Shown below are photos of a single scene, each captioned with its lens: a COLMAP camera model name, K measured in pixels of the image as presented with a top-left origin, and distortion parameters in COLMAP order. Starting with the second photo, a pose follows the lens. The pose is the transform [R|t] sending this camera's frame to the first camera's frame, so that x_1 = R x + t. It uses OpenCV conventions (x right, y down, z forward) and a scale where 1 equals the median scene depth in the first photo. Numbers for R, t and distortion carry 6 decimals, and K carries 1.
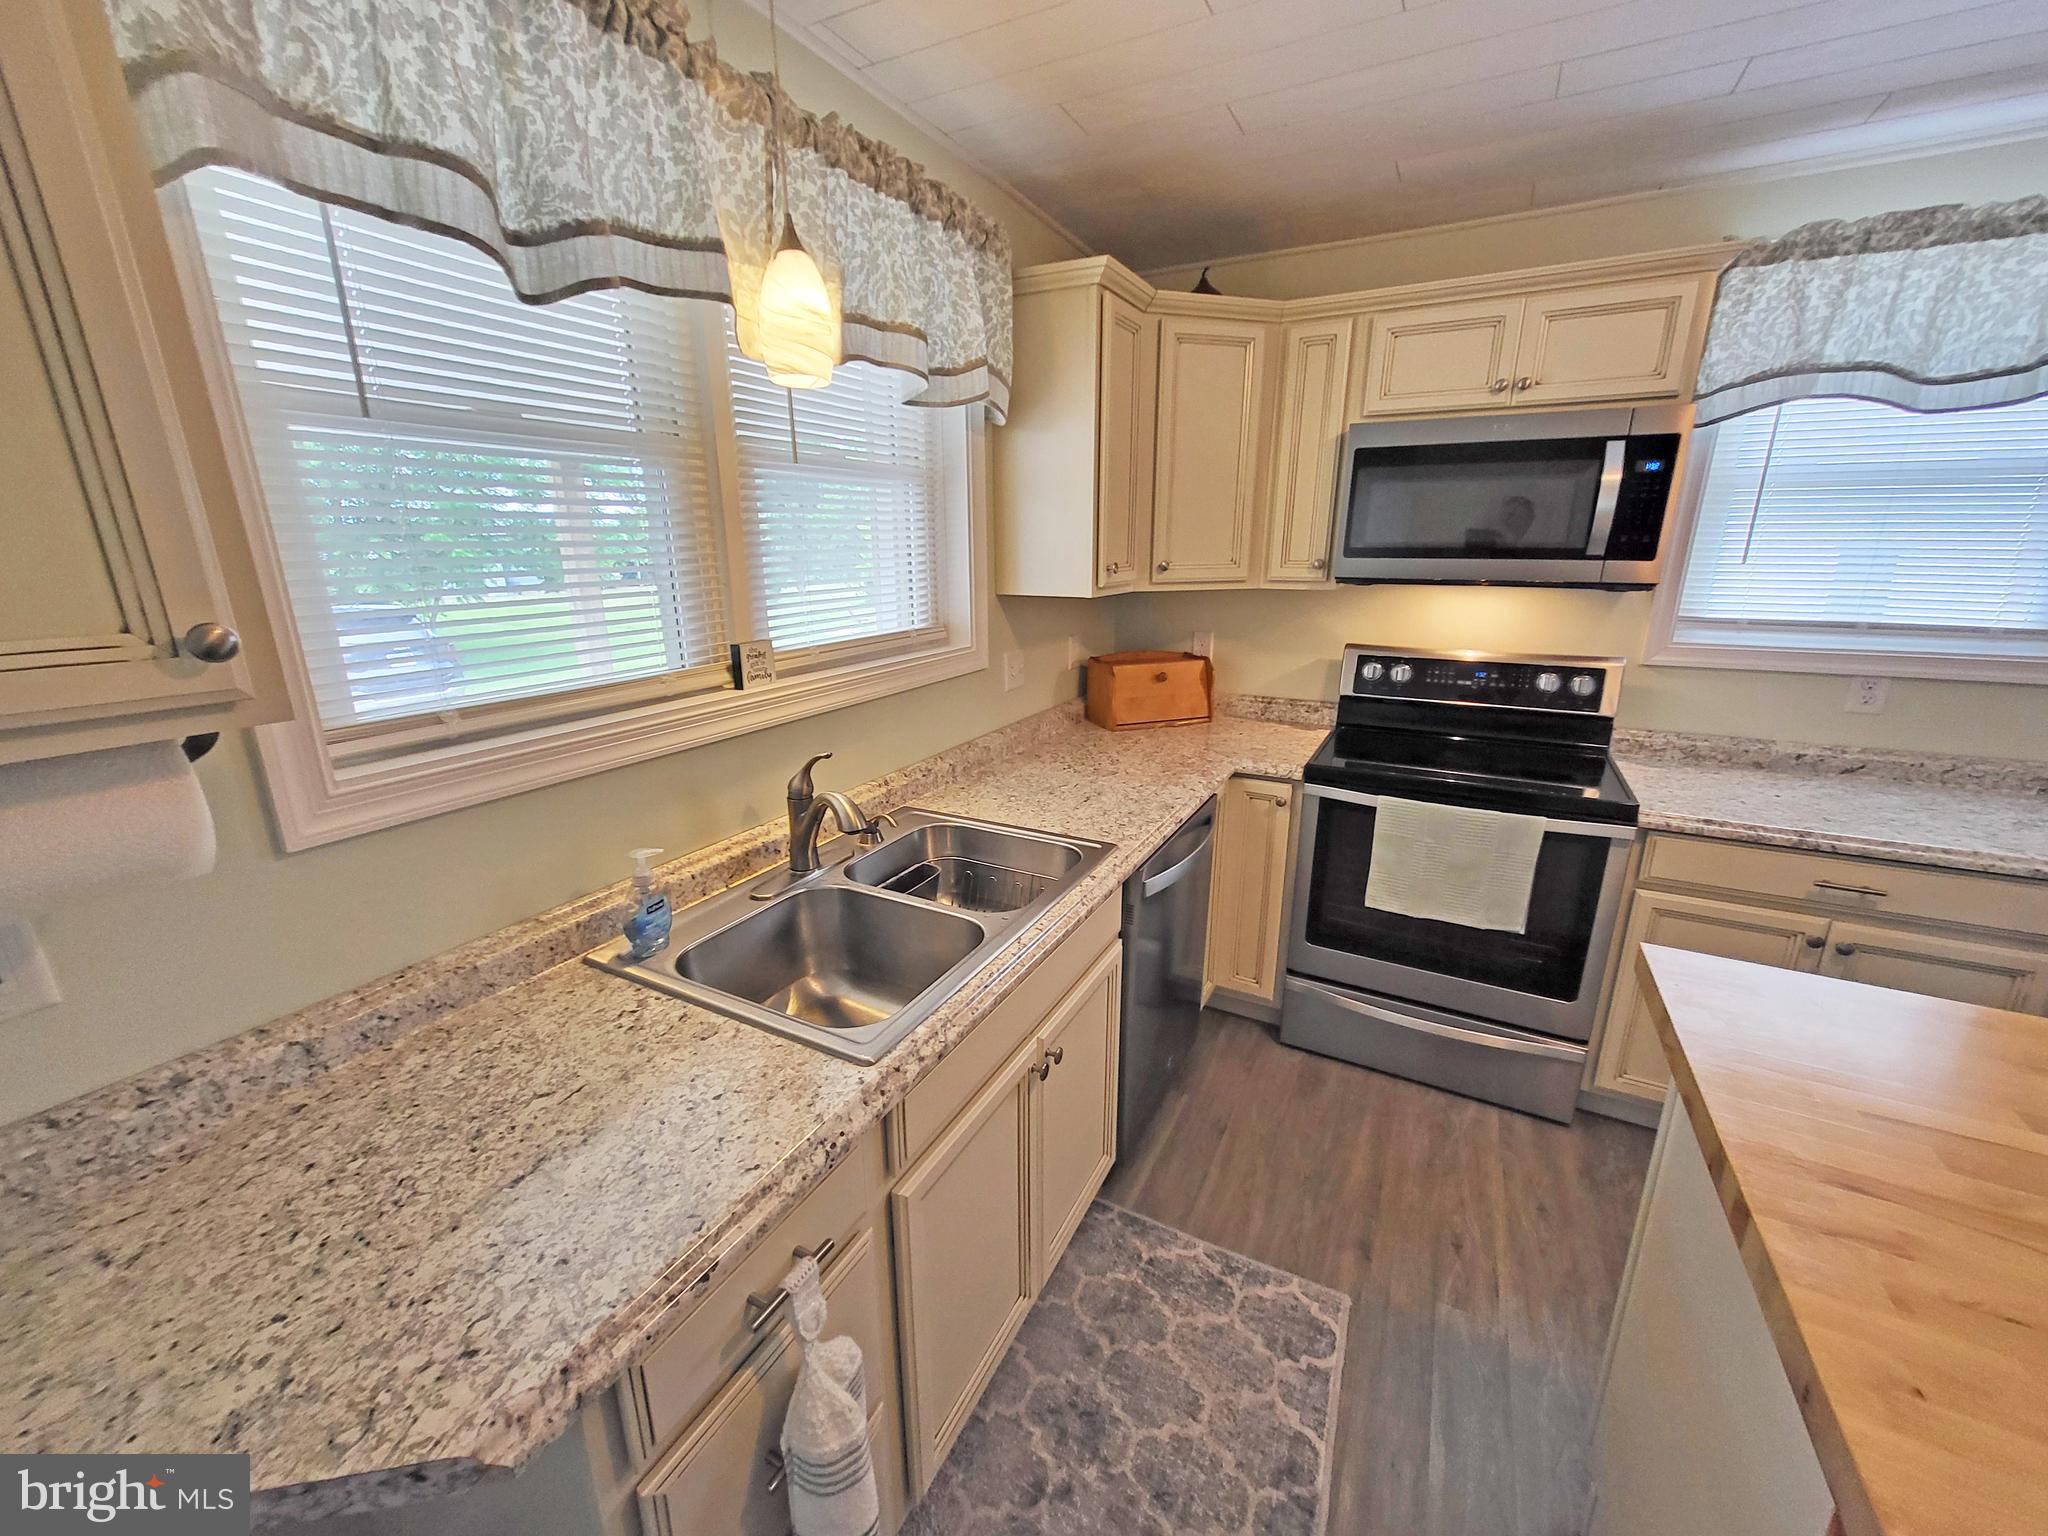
lens RADIAL K [[805.1, 0, 1025.5], [0, 805.1, 766.4], [0, 0, 1]] dist [0.006637, -0.000617]
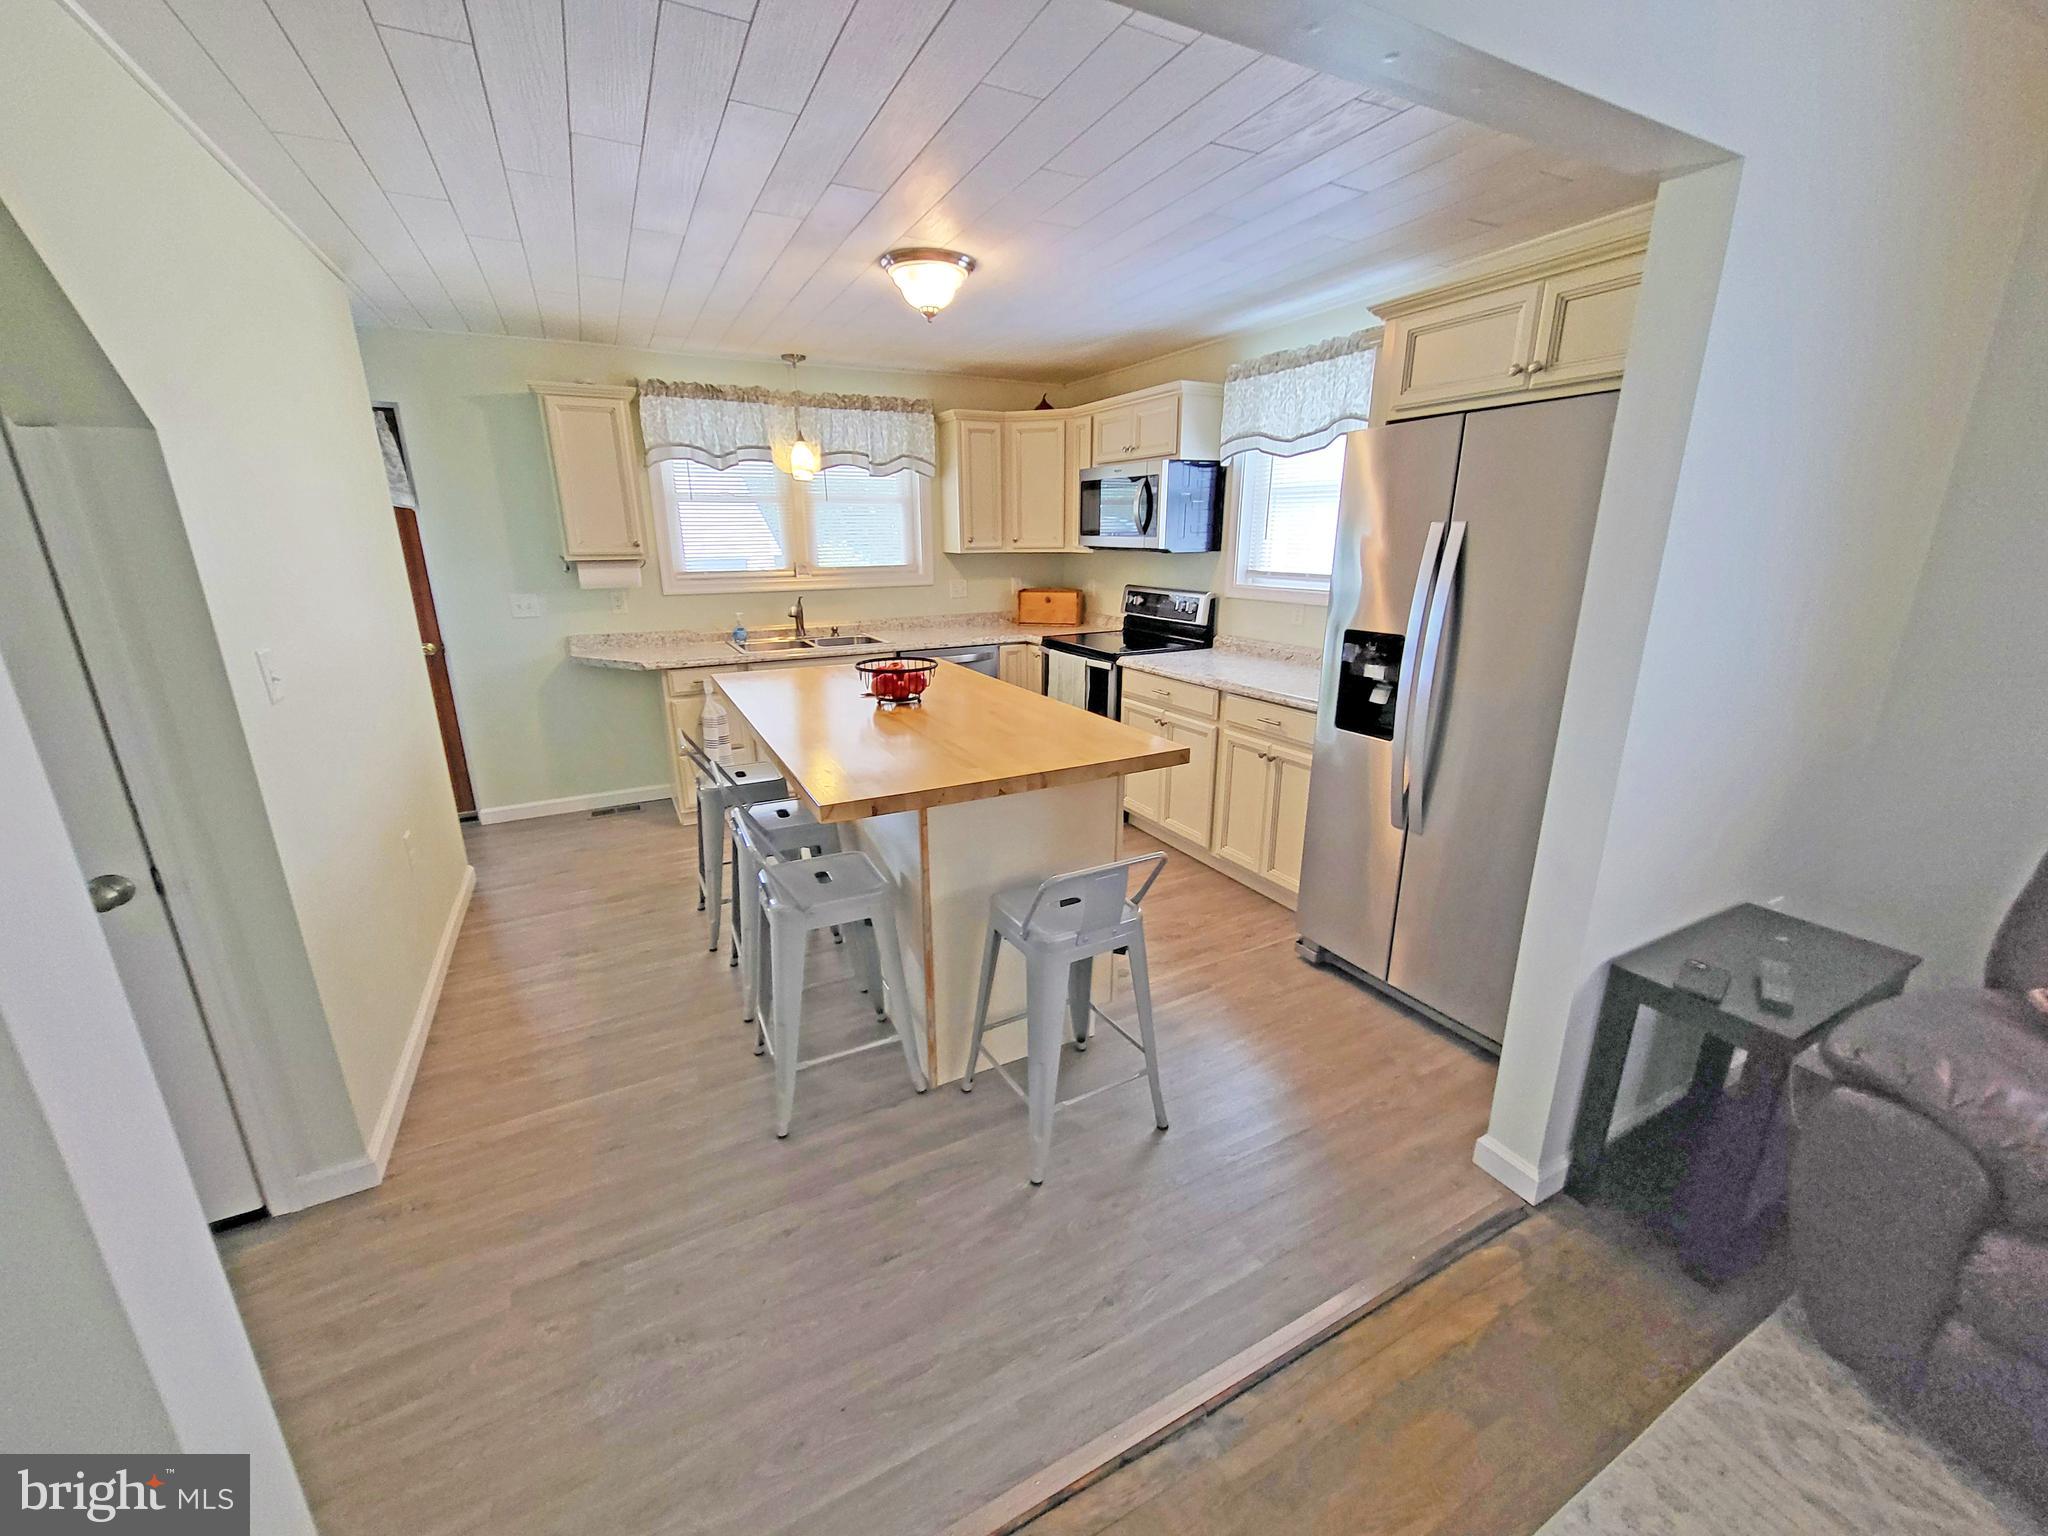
lens RADIAL K [[805.1, 0, 1017.7], [0, 805.1, 768.4], [0, 0, 1]] dist [0.006637, -0.000617]
pose [[0.823491, 0.158140, -0.544844, 1.619544], [-0.148930, 0.986942, 0.061362, 0.235279], [0.547433, 0.030612, 0.836289, -0.818756]]
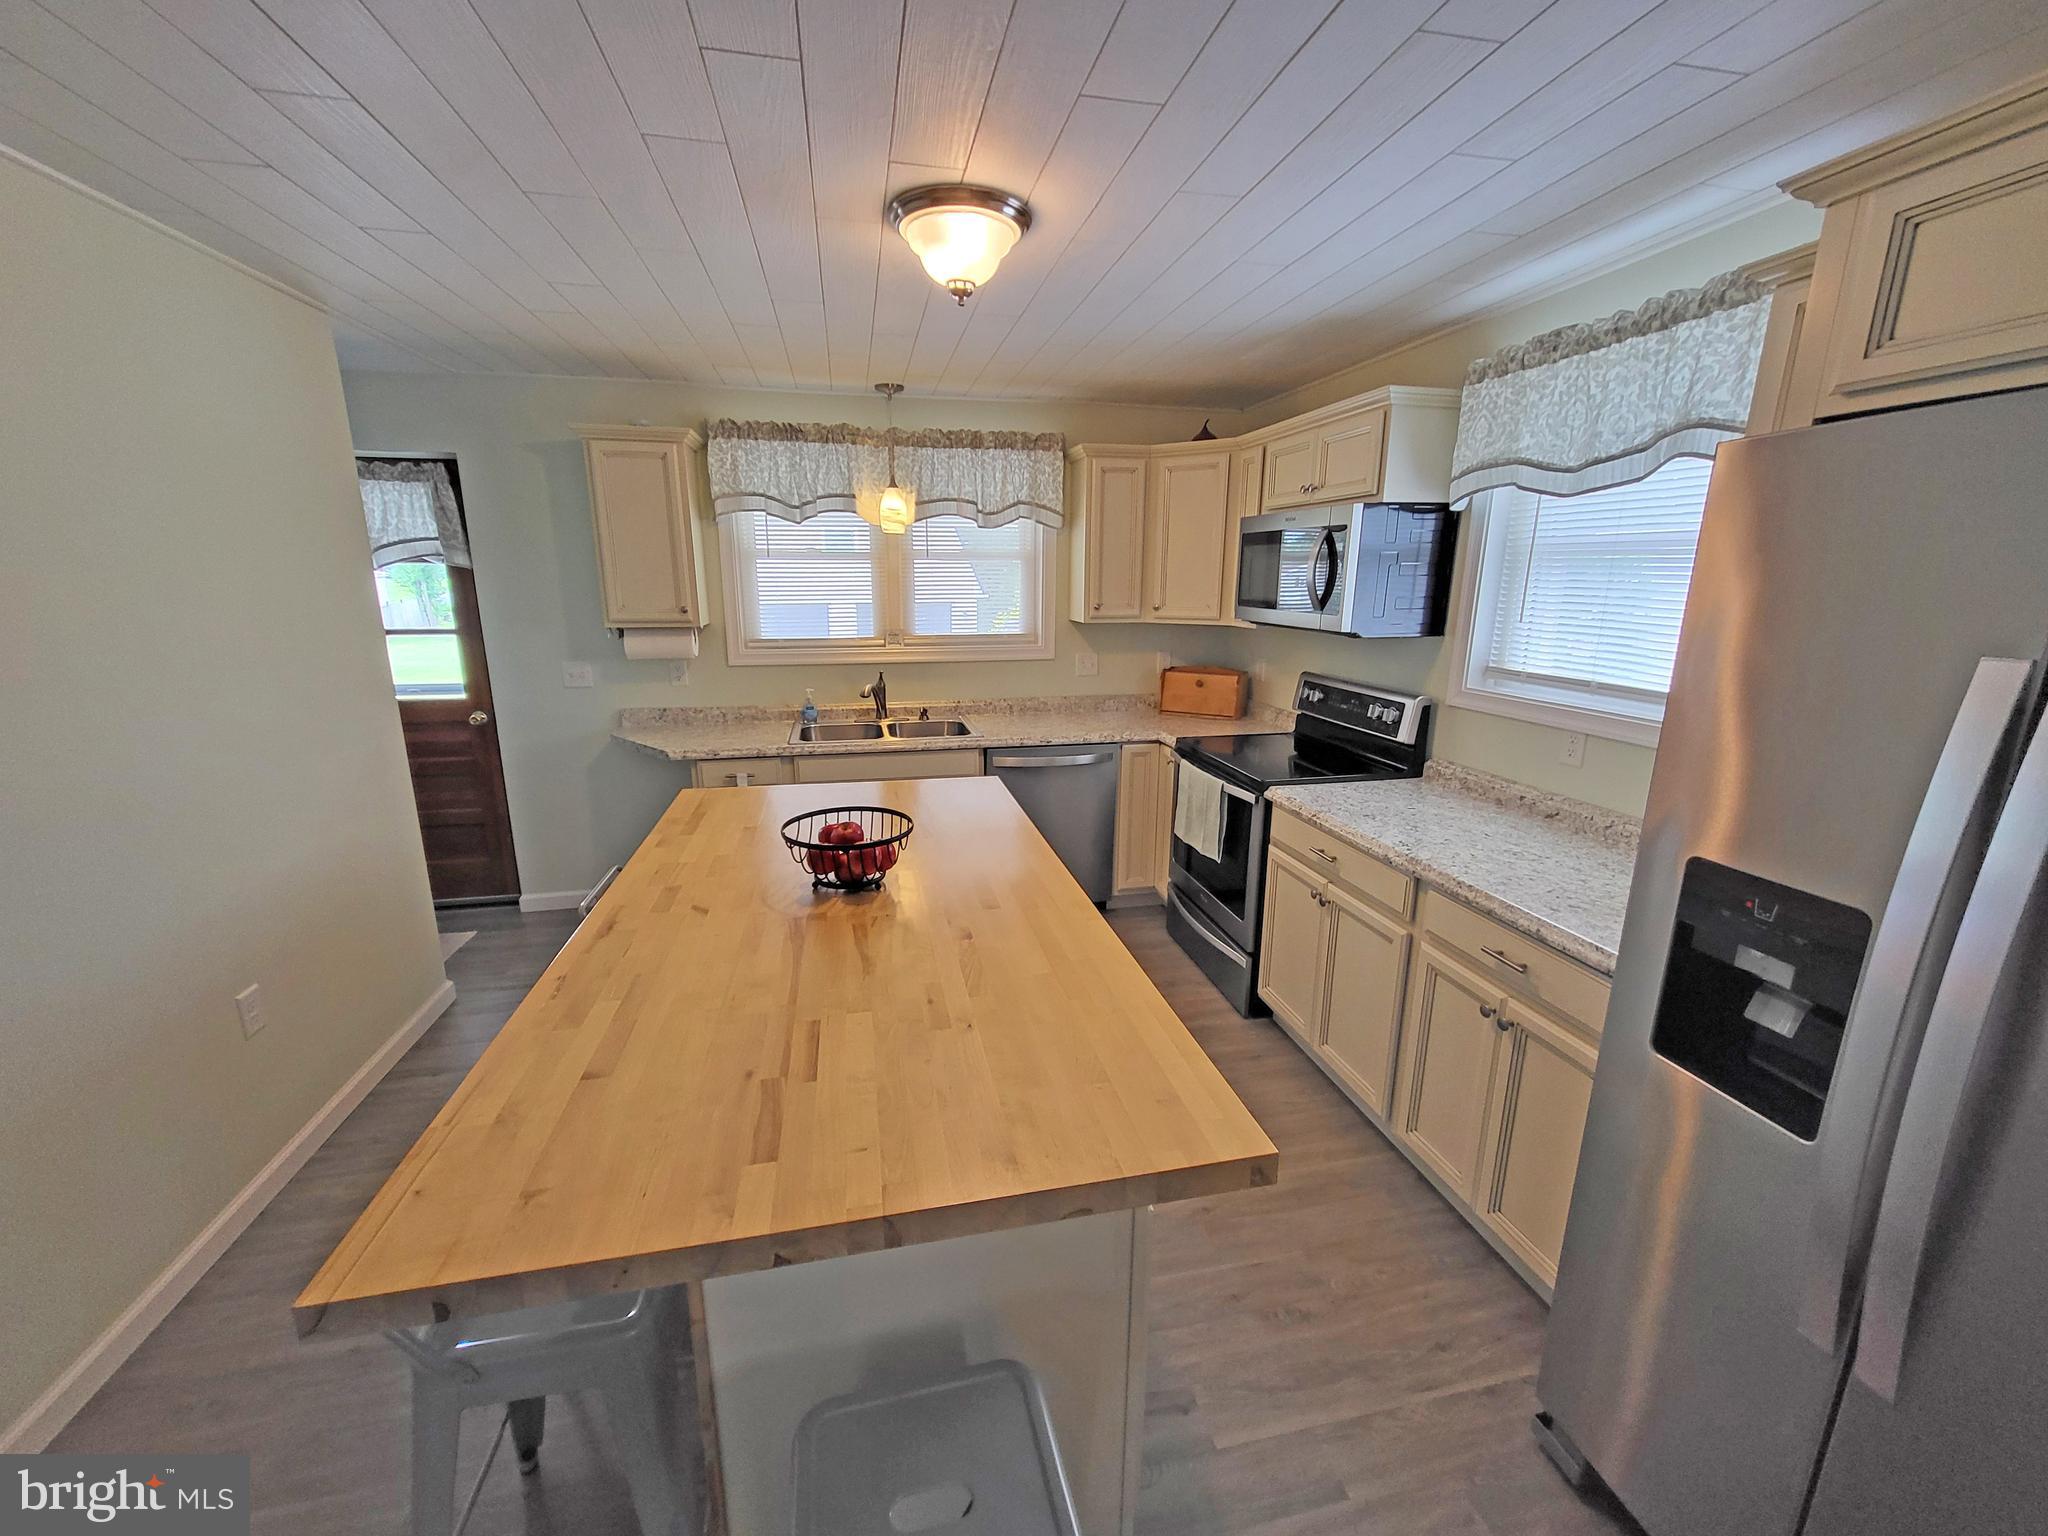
lens RADIAL K [[805.1, 0, 1013.2], [0, 805.1, 765.5], [0, 0, 1]] dist [0.006637, -0.000617]
pose [[0.640847, 0.181434, -0.745920, 1.434393], [-0.211273, 0.975830, 0.055843, 0.032182], [0.738024, 0.121806, 0.663690, -0.264149]]
